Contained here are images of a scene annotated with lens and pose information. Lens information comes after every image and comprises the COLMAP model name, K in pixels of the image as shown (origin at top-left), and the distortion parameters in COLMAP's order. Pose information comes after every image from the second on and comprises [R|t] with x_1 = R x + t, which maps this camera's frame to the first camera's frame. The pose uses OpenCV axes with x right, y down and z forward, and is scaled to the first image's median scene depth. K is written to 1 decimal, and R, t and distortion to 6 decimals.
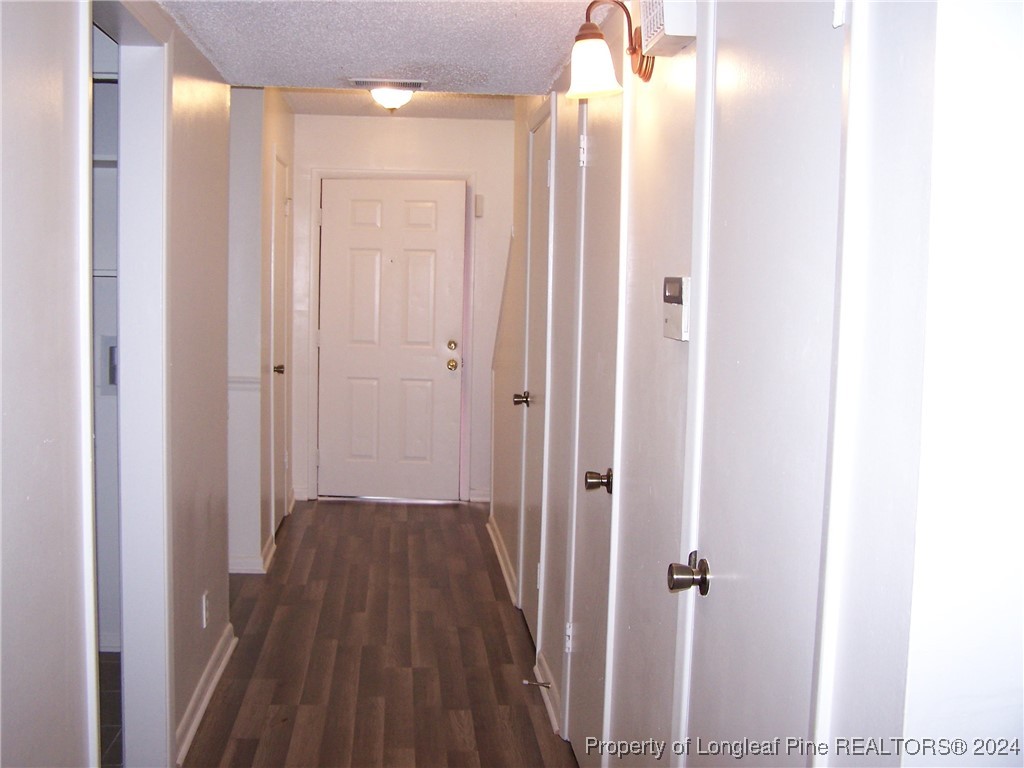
lens RADIAL K [[1154.8, 0, 512.0], [0, 1154.8, 384.0], [0, 0, 1]] dist [-0.017274, -0.012472]
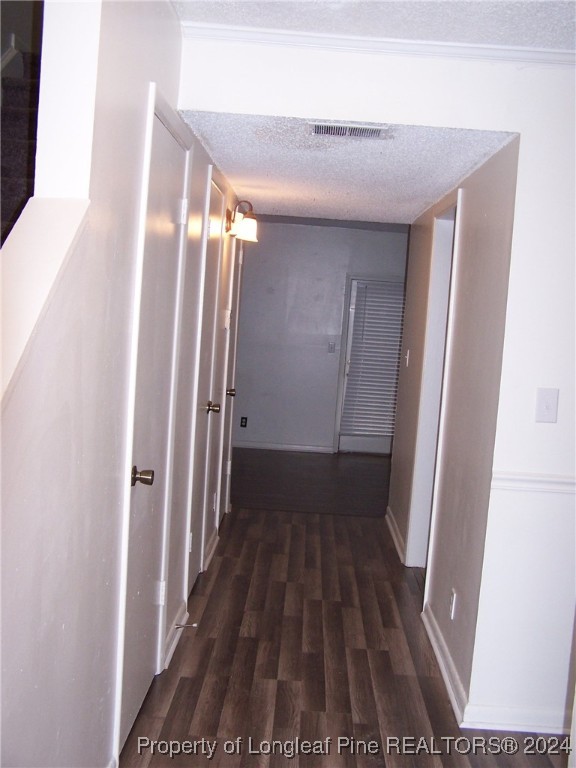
lens RADIAL K [[866.1, 0, 288.0], [0, 866.1, 384.0], [0, 0, 1]] dist [-0.017274, -0.012472]
pose [[-0.988107, -0.100539, 0.116347, -0.176336], [-0.078179, 0.980017, 0.182905, -0.189369], [-0.132412, 0.171634, -0.976222, 1.885309]]
